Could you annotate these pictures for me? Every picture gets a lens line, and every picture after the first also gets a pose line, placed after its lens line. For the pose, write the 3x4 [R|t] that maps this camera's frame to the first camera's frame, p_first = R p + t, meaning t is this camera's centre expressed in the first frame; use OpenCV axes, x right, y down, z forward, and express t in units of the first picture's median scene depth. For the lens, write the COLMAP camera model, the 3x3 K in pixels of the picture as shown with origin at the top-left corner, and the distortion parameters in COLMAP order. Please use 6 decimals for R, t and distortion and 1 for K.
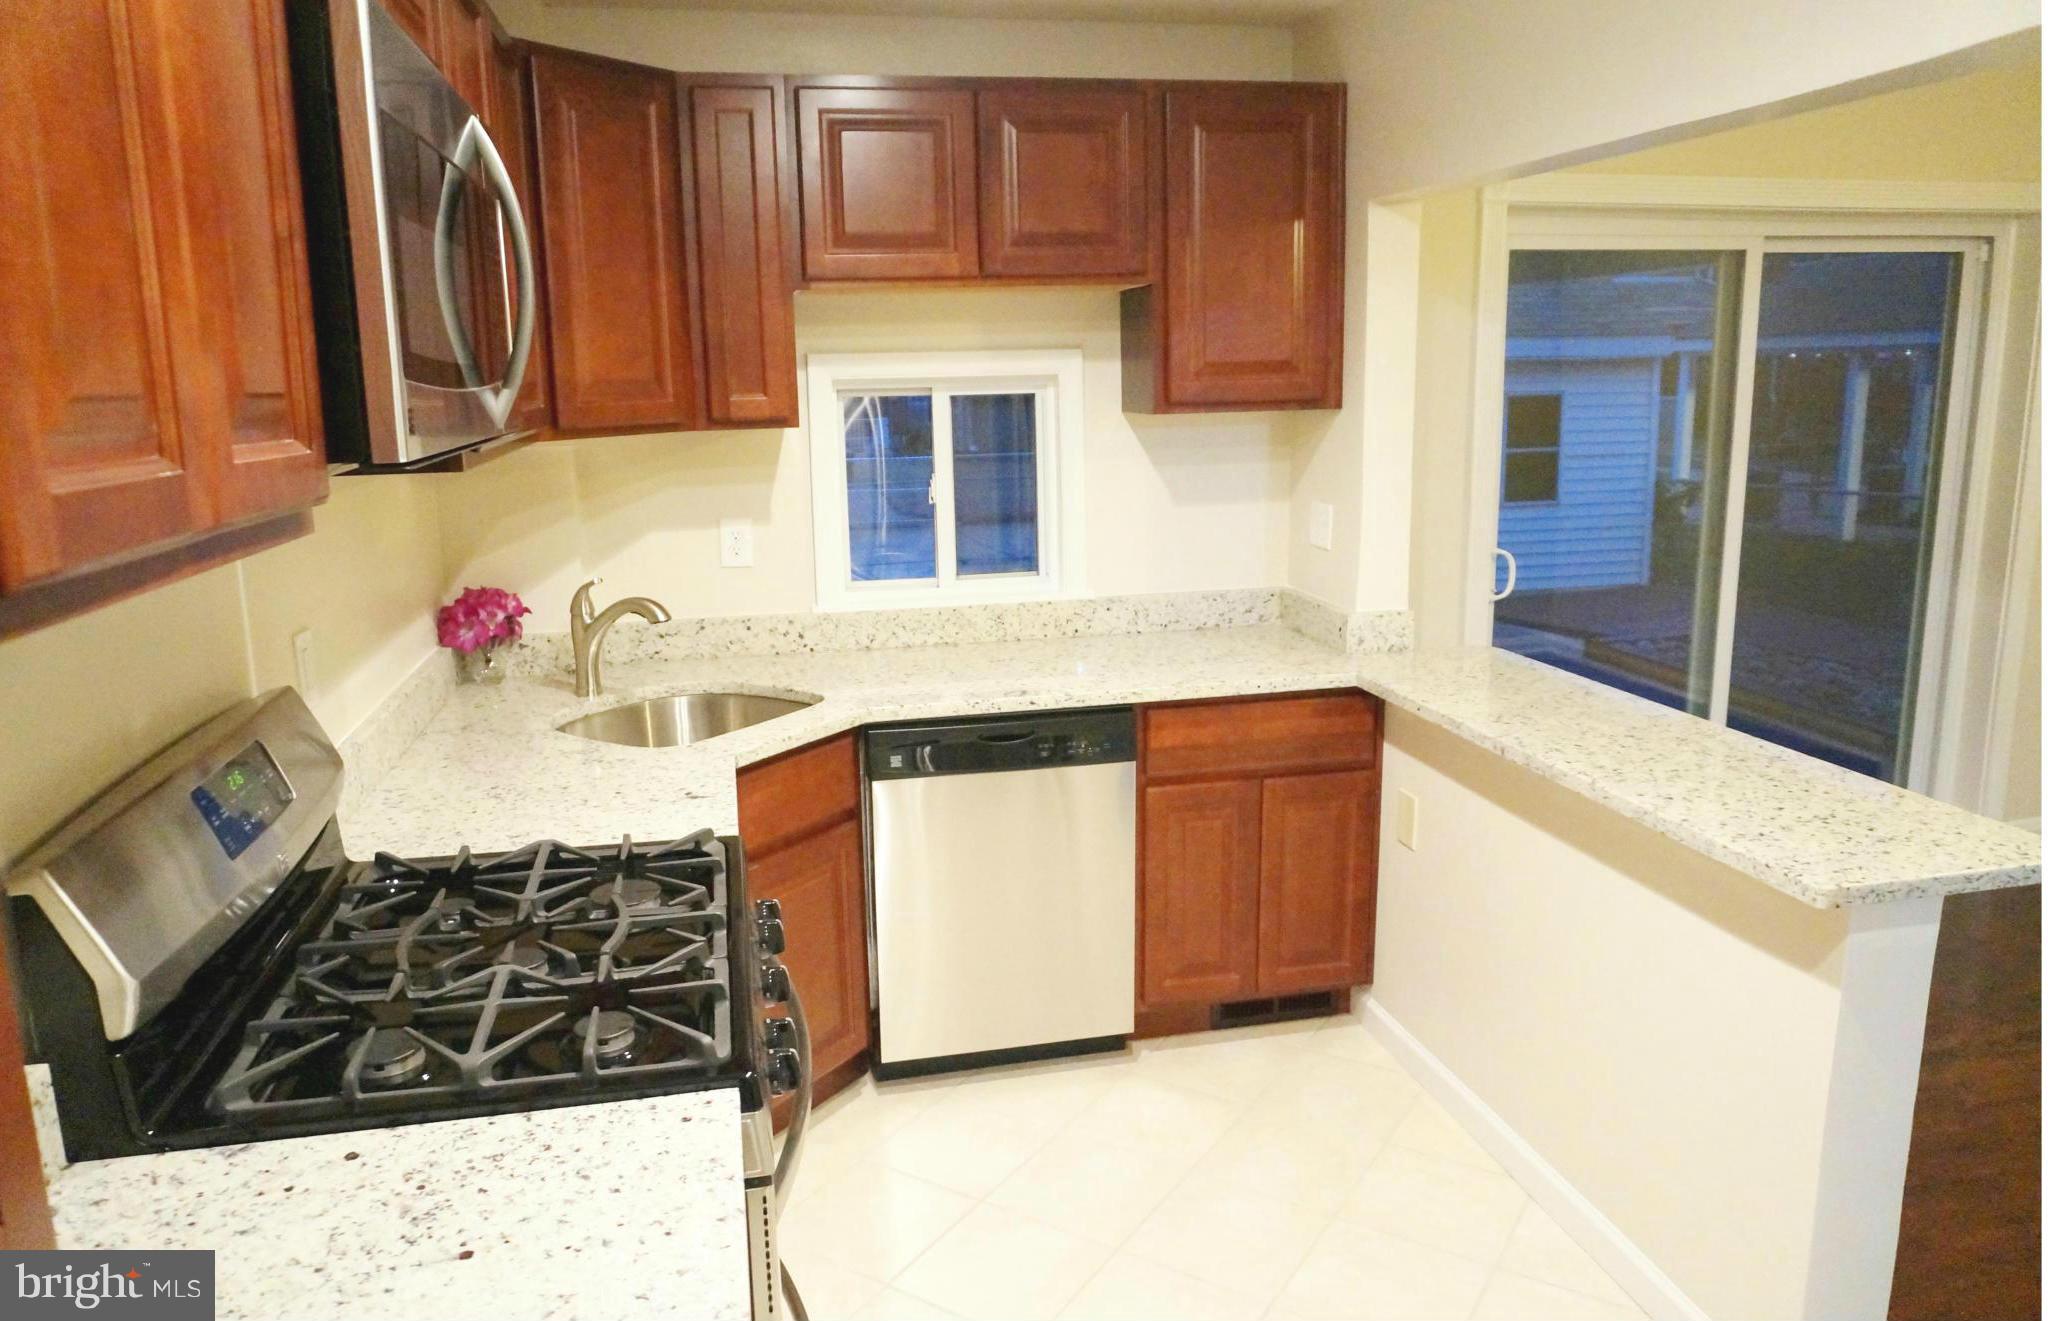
lens RADIAL K [[1441.7, 0, 1015.8], [0, 1441.7, 650.4], [0, 0, 1]] dist [0.000741, -0.001896]
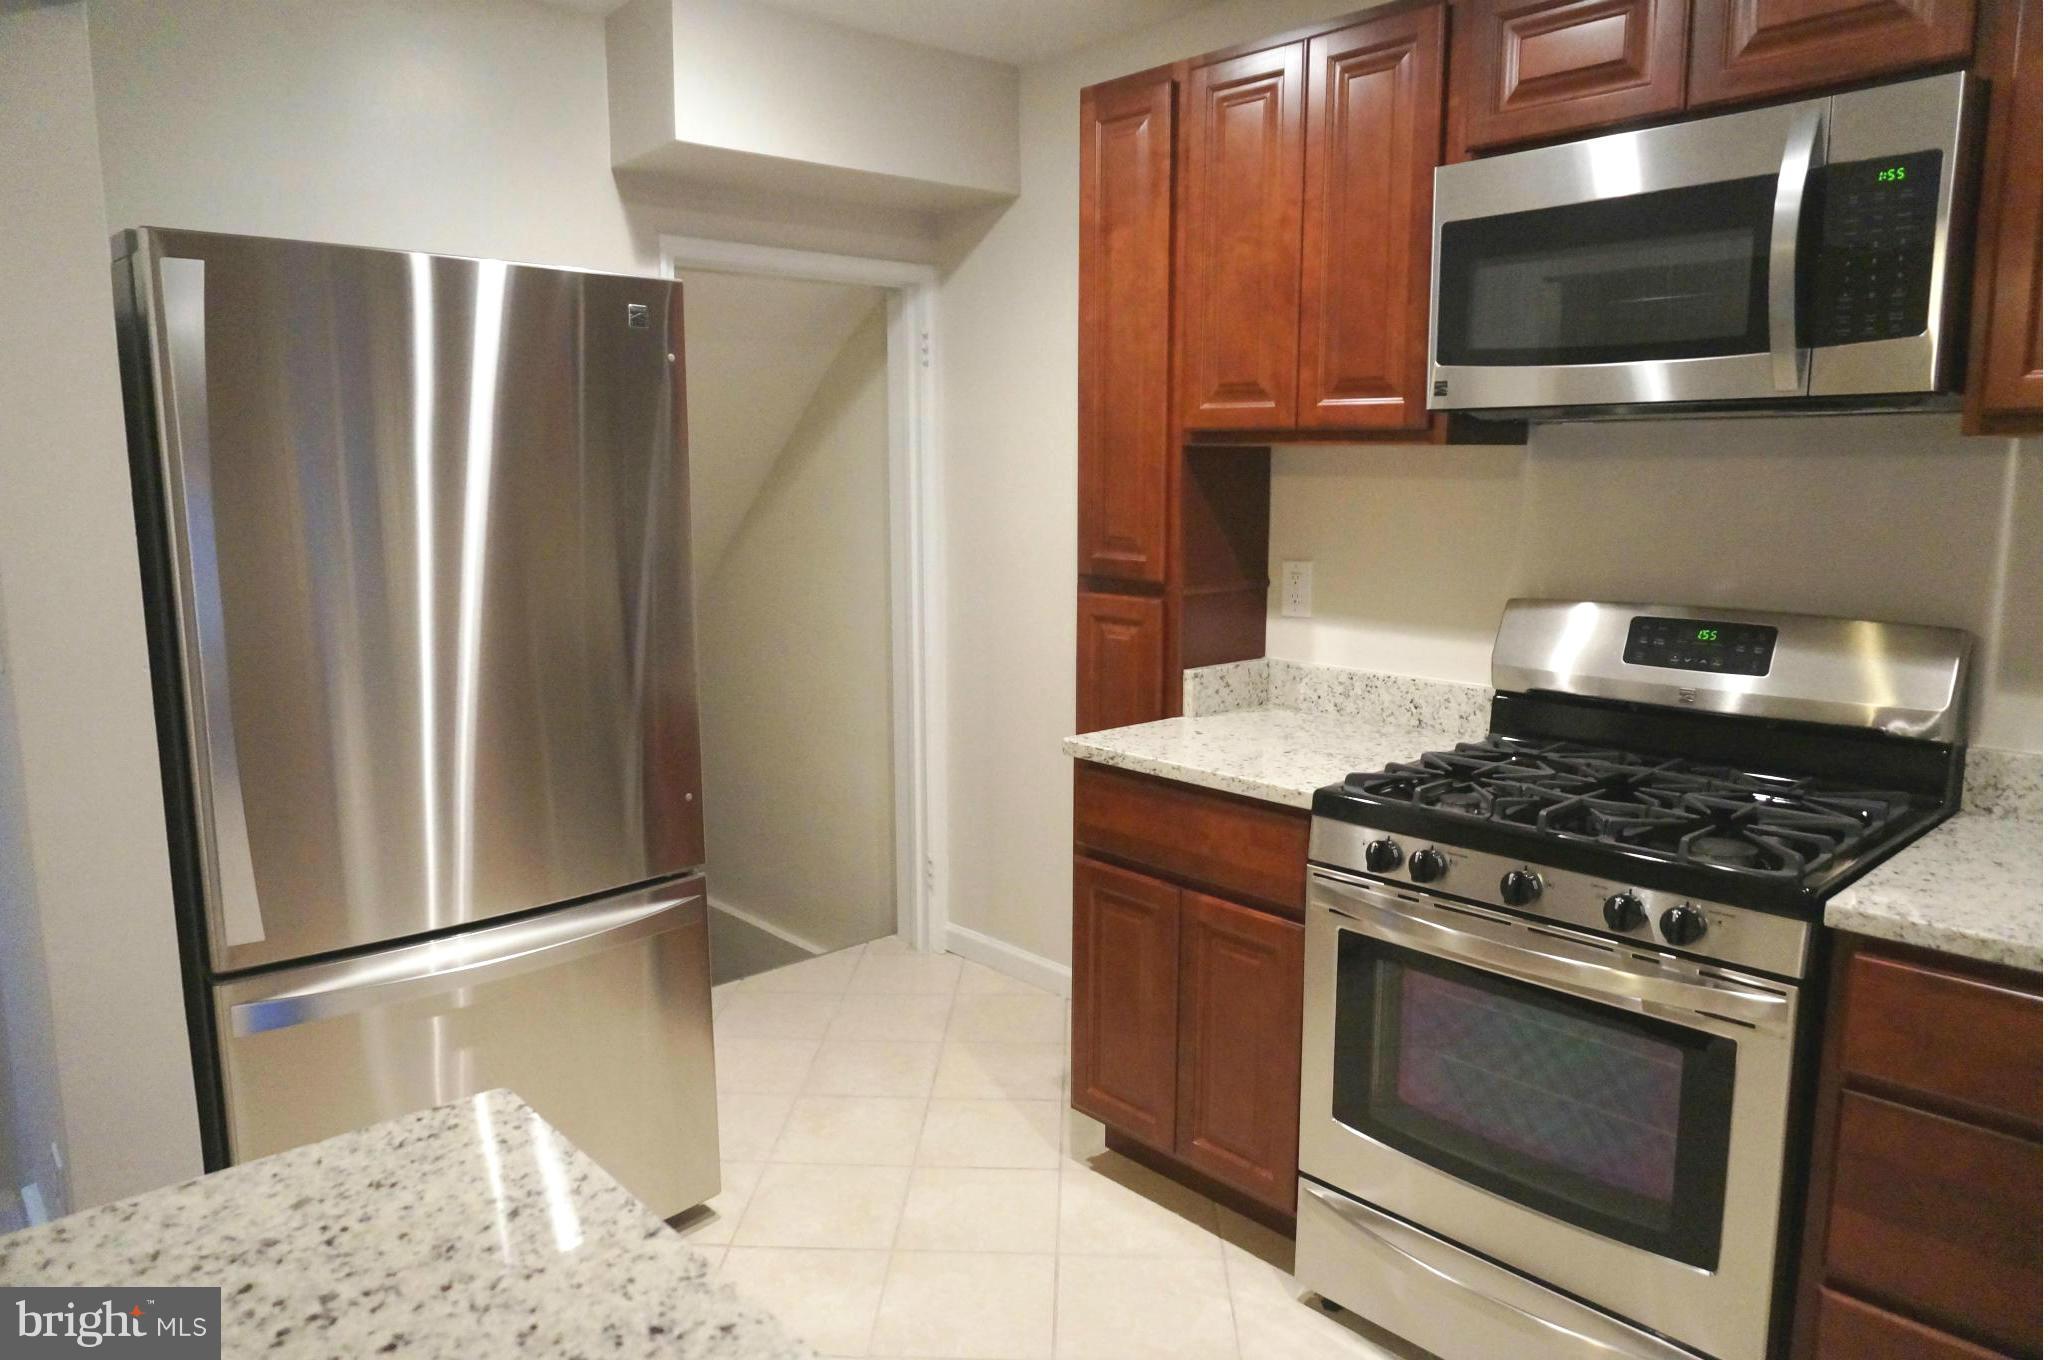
lens RADIAL K [[1366.3, 0, 1024.0], [0, 1366.3, 680.0], [0, 0, 1]] dist [-0.049296, 0.030476]
pose [[-0.872593, 0.092554, -0.479600, 0.342427], [-0.077705, 0.943075, 0.323375, -0.119260], [0.482228, 0.319442, -0.815728, 0.837864]]
